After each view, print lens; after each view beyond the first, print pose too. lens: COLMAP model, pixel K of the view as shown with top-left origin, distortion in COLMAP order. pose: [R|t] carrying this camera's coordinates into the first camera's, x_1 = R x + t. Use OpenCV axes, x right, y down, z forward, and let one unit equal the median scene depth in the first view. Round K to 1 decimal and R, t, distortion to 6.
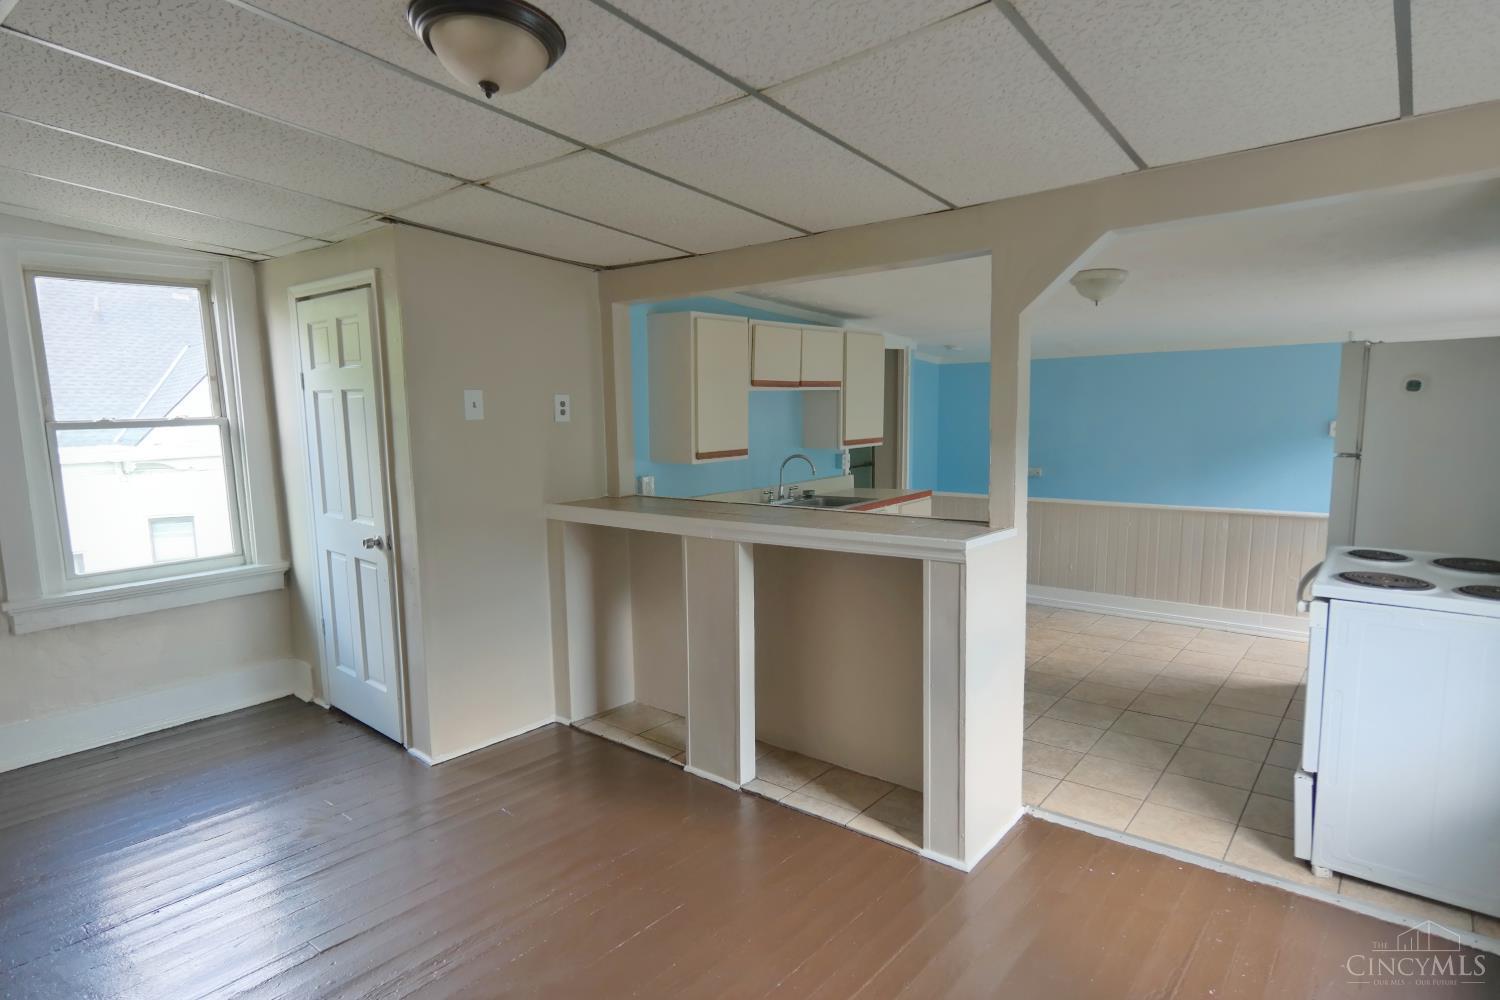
lens RADIAL K [[795.5, 0, 750.4], [0, 795.5, 519.6], [0, 0, 1]] dist [0.000123, 0.000173]
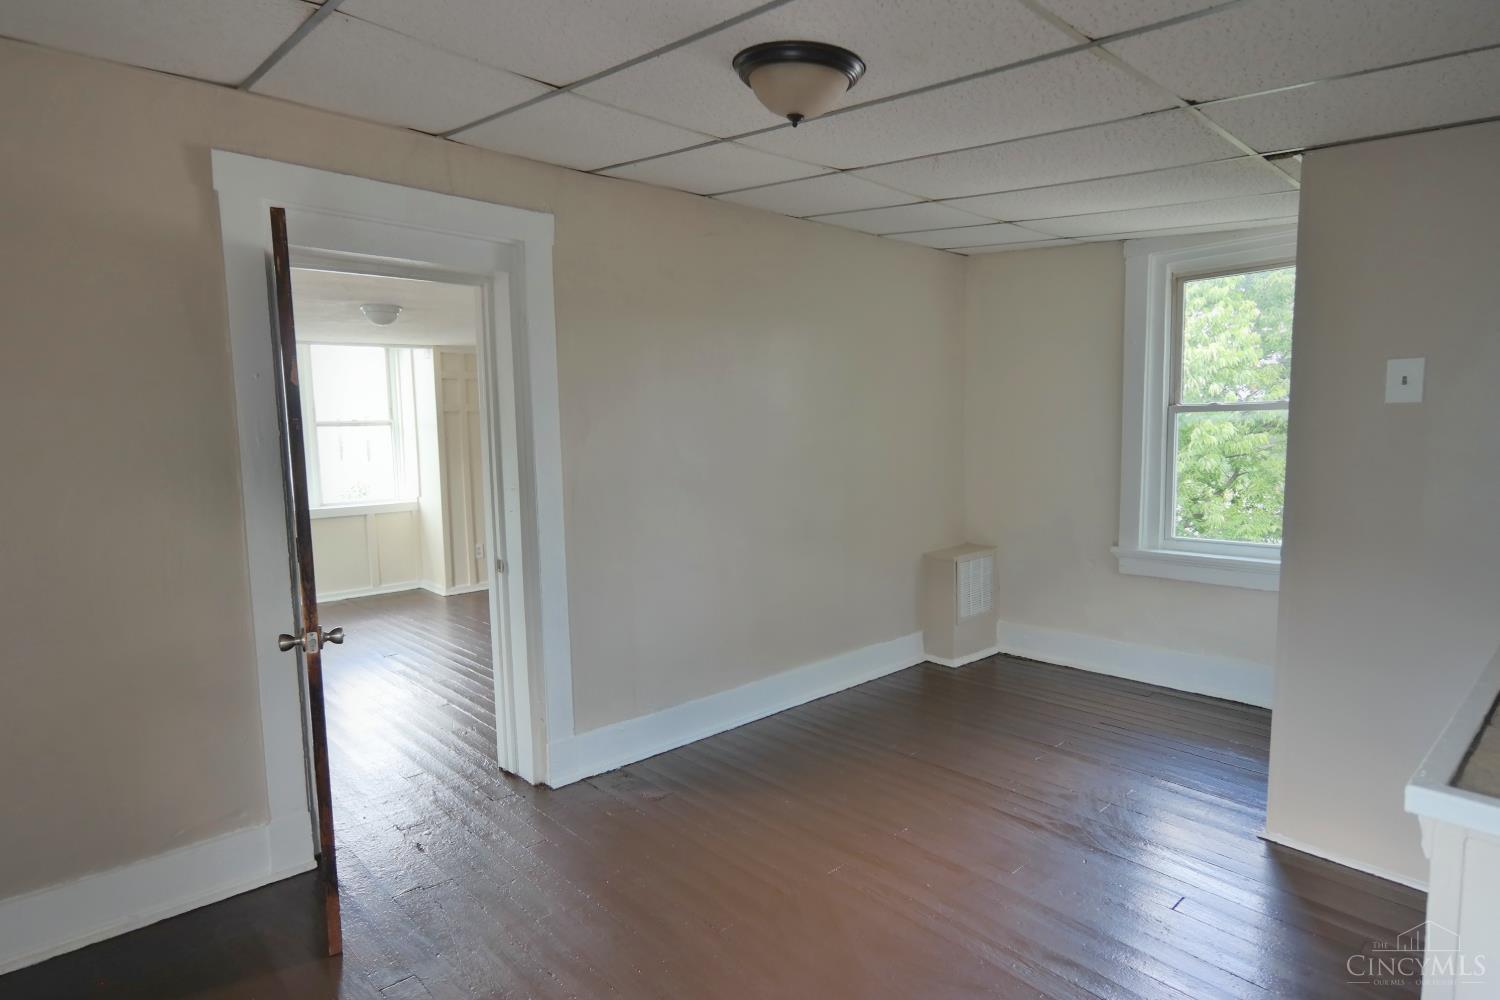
lens RADIAL K [[815.8, 0, 739.8], [0, 815.8, 506.6], [0, 0, 1]] dist [0.001722, 0.001545]
pose [[-0.166637, 0.119896, -0.978702, 0.435945], [-0.104178, 0.984883, 0.138391, -0.076273], [0.980499, 0.125020, -0.151627, 0.567516]]
